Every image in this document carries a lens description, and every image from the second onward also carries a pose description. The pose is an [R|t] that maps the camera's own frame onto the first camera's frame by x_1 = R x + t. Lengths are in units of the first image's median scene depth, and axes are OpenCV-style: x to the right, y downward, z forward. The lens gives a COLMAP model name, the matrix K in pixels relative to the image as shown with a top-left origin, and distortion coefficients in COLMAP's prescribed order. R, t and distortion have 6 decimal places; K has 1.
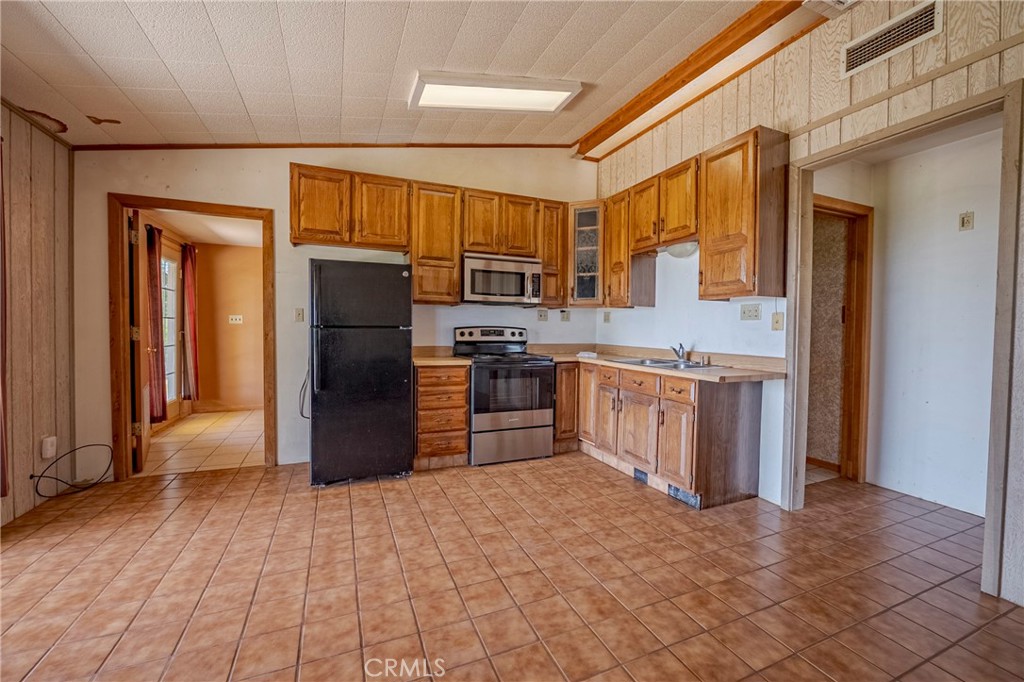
lens RADIAL K [[412.8, 0, 514.6], [0, 412.8, 339.7], [0, 0, 1]] dist [-0.012144, 0.000335]
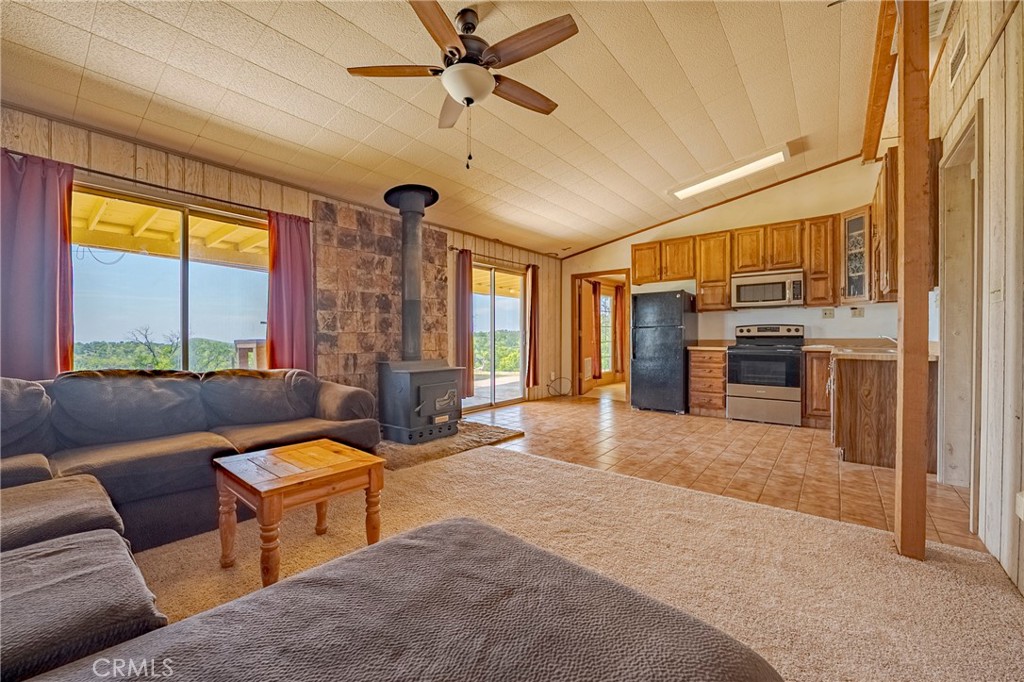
lens RADIAL K [[412.8, 0, 510.5], [0, 412.8, 340.7], [0, 0, 1]] dist [-0.012144, 0.000335]
pose [[0.476231, -0.004357, -0.879310, 0.779061], [-0.014095, 0.999821, -0.012587, 0.051469], [0.879207, 0.018388, 0.476084, -0.374148]]
